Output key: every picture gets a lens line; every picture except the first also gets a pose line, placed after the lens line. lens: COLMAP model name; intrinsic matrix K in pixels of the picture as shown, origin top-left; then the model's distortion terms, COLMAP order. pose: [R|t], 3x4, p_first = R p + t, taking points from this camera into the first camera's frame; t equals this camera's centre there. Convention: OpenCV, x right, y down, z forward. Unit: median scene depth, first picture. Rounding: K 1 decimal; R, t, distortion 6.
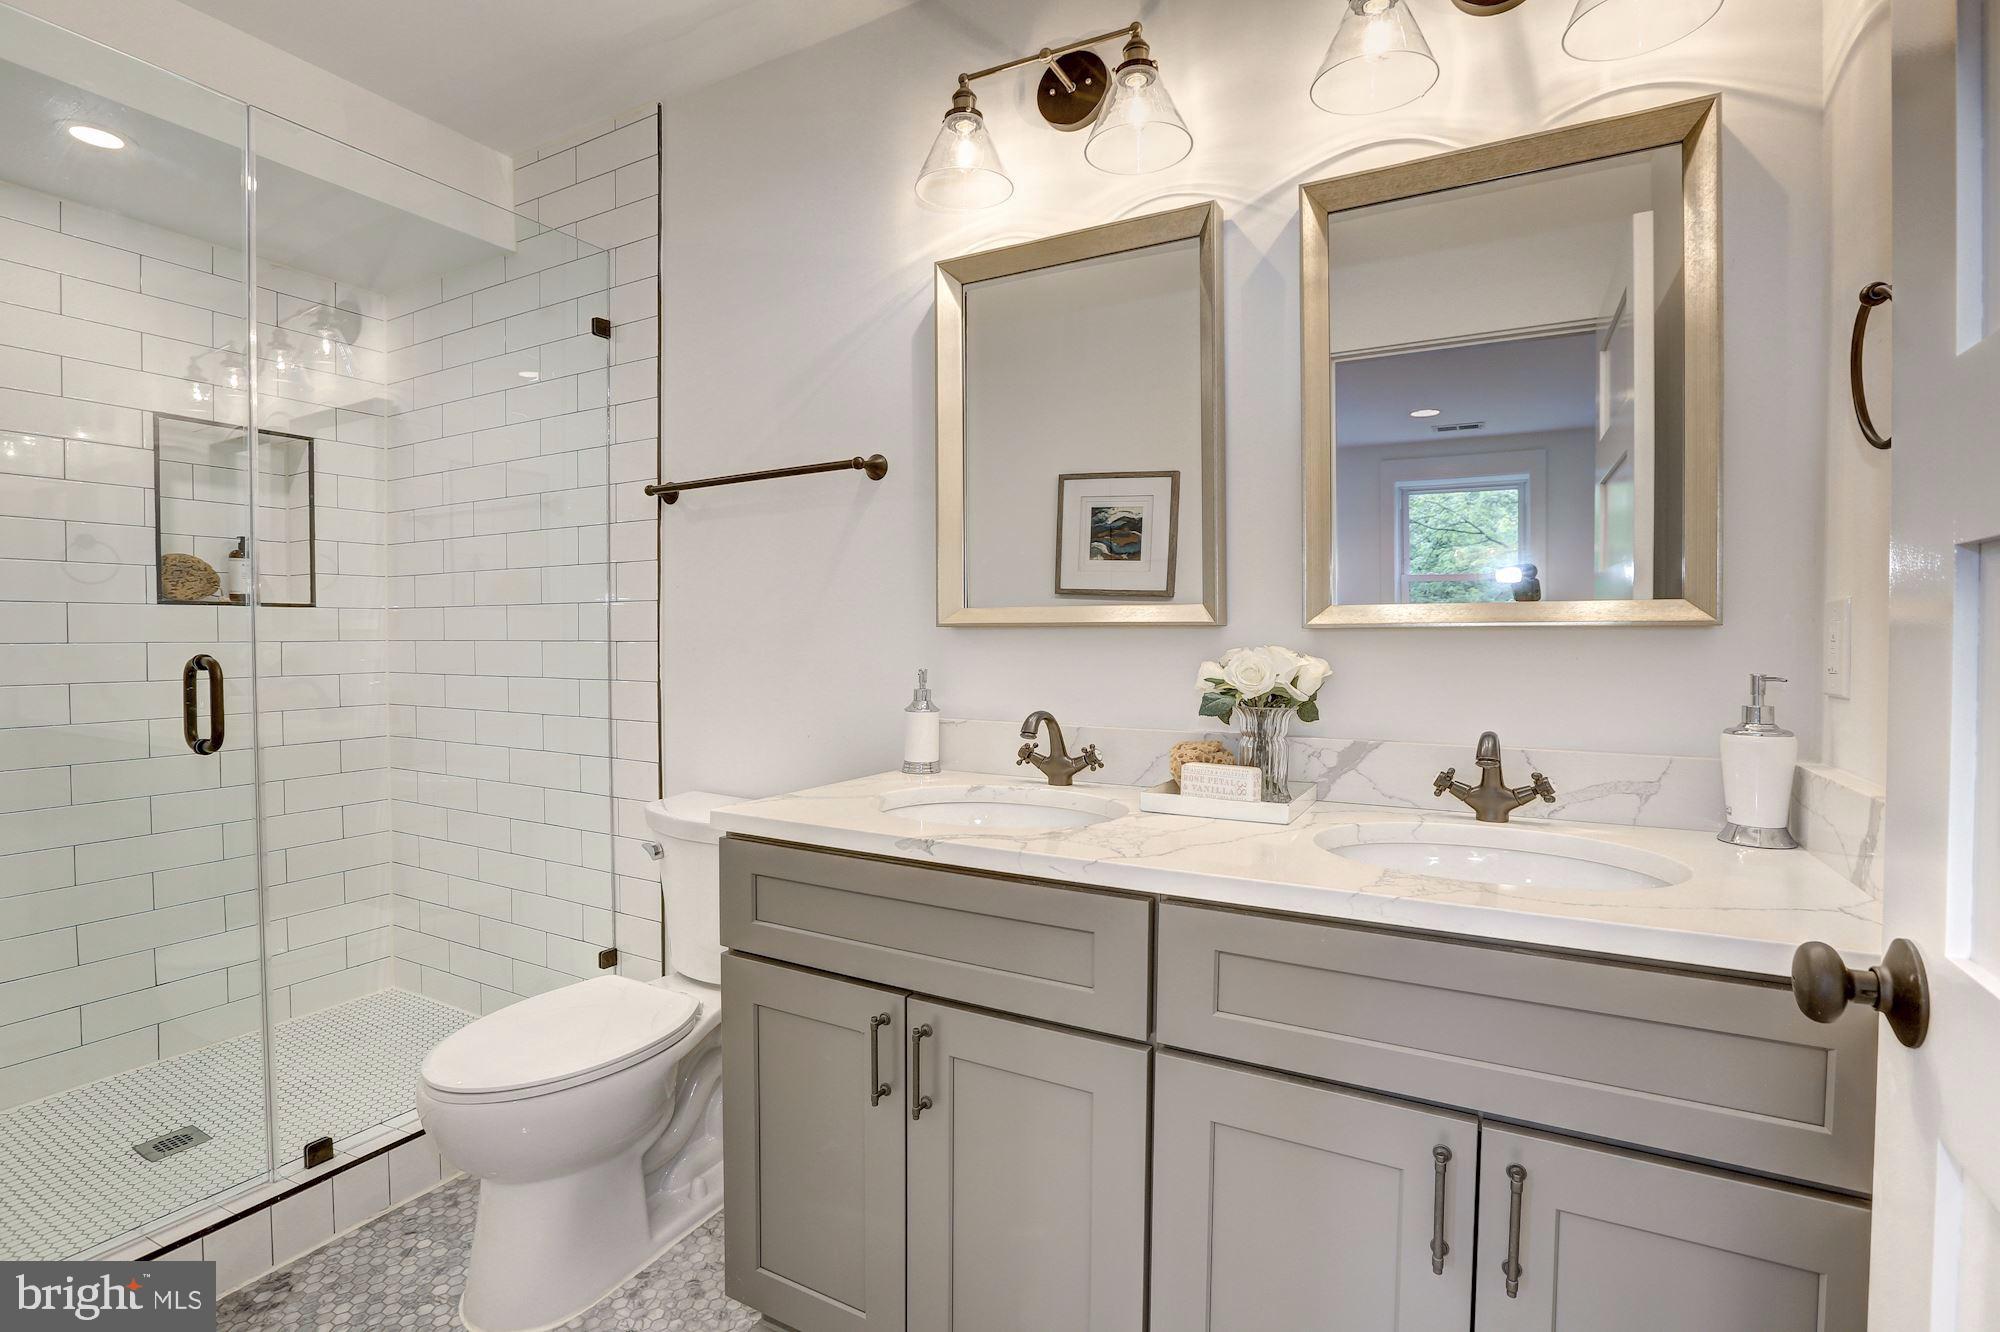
lens RADIAL K [[938.5, 0, 1011.0], [0, 938.5, 660.3], [0, 0, 1]] dist [-0.045907, 0.014665]
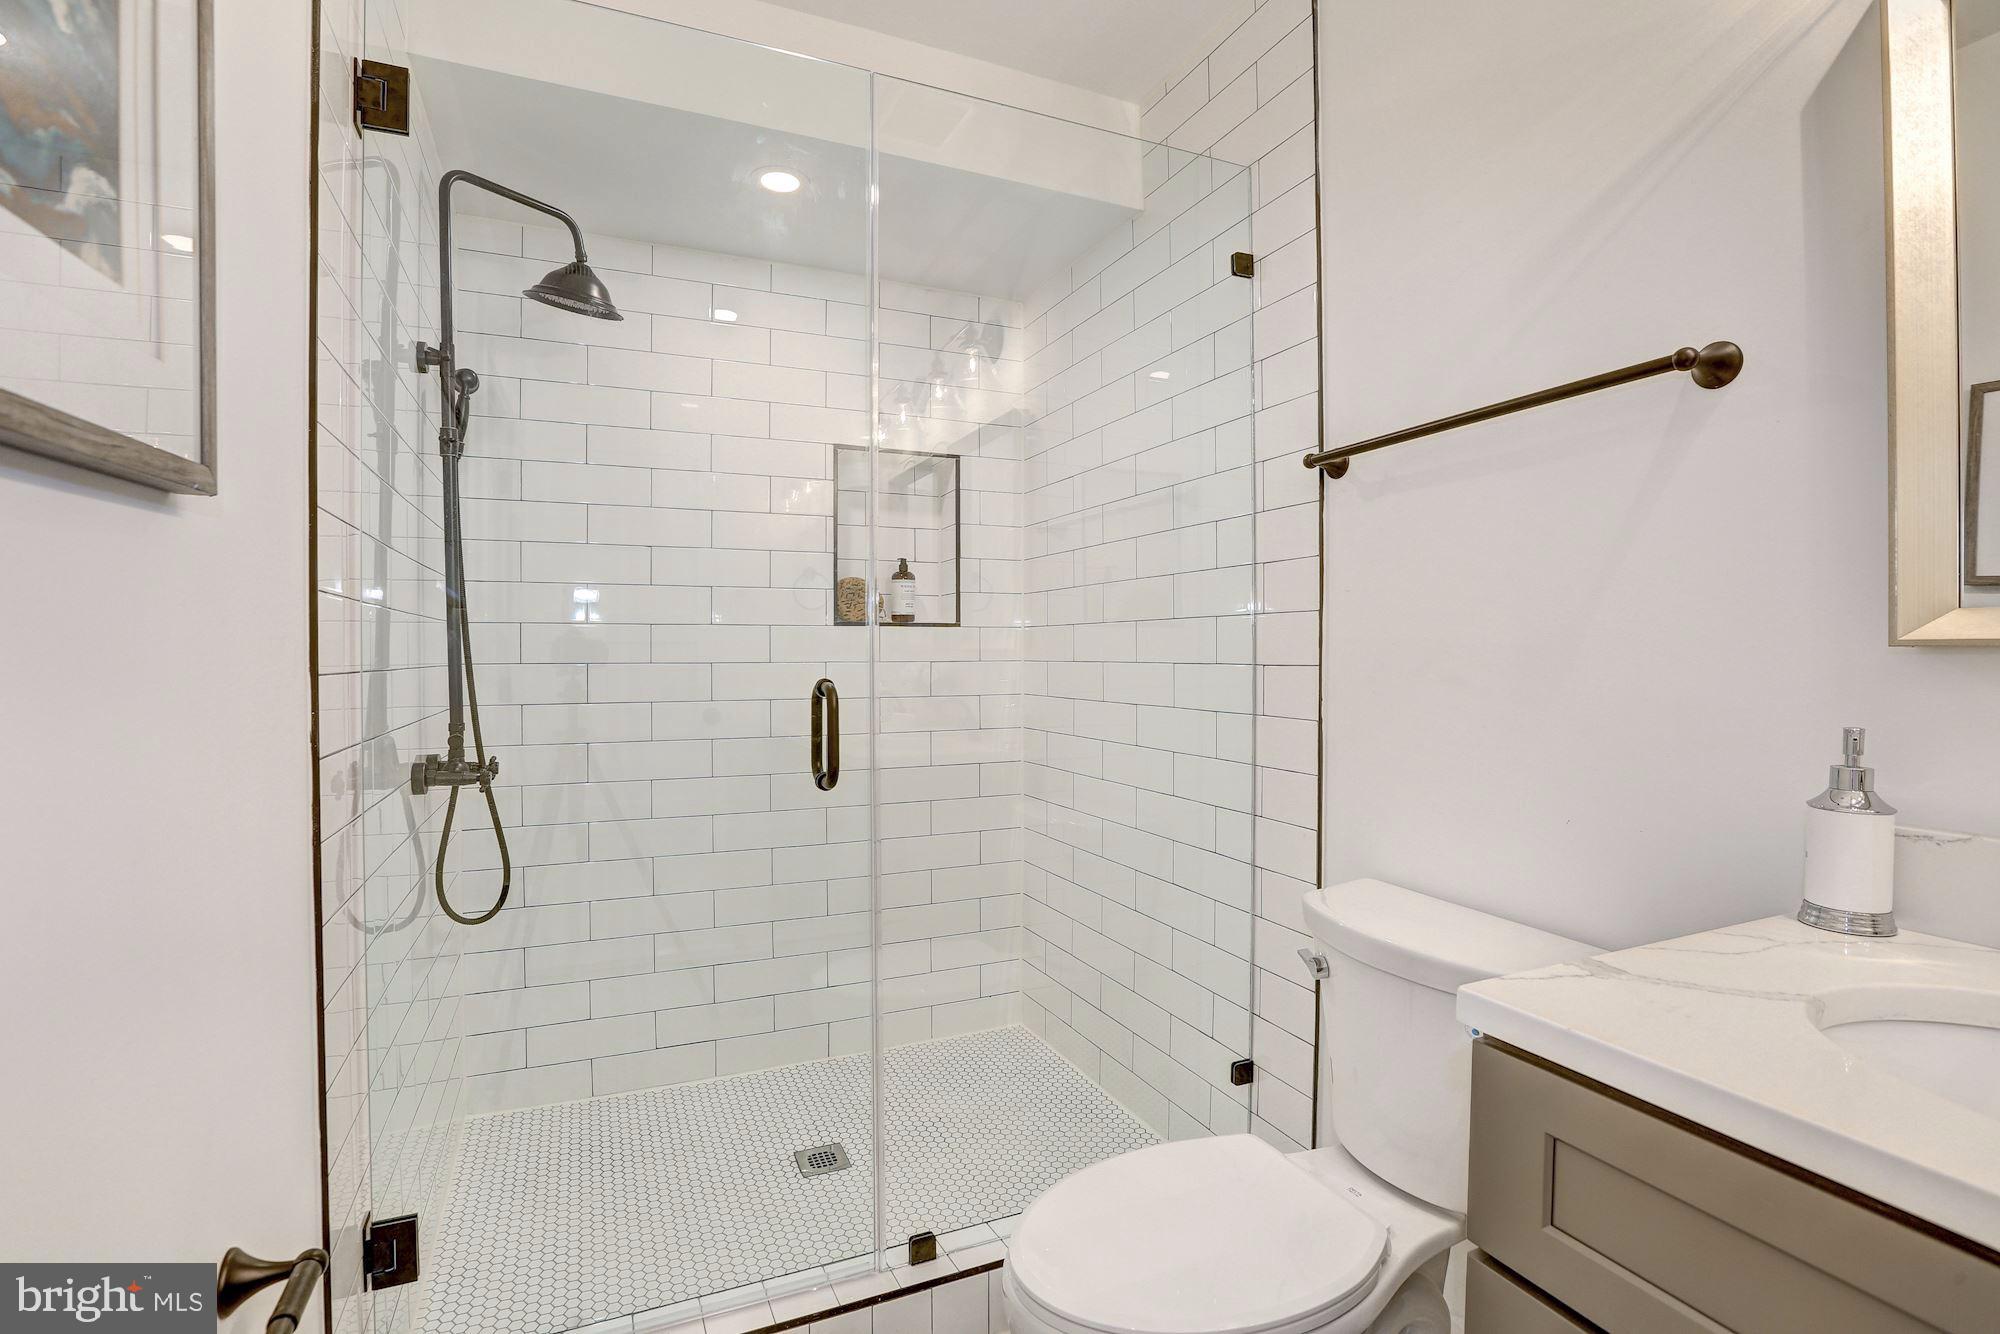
lens RADIAL K [[938.5, 0, 983.3], [0, 938.5, 651.7], [0, 0, 1]] dist [-0.045907, 0.014665]
pose [[0.784661, -0.000498, -0.619925, -0.138642], [-0.015023, 0.999691, -0.019819, -0.013388], [0.619743, 0.024864, 0.784411, 0.275654]]
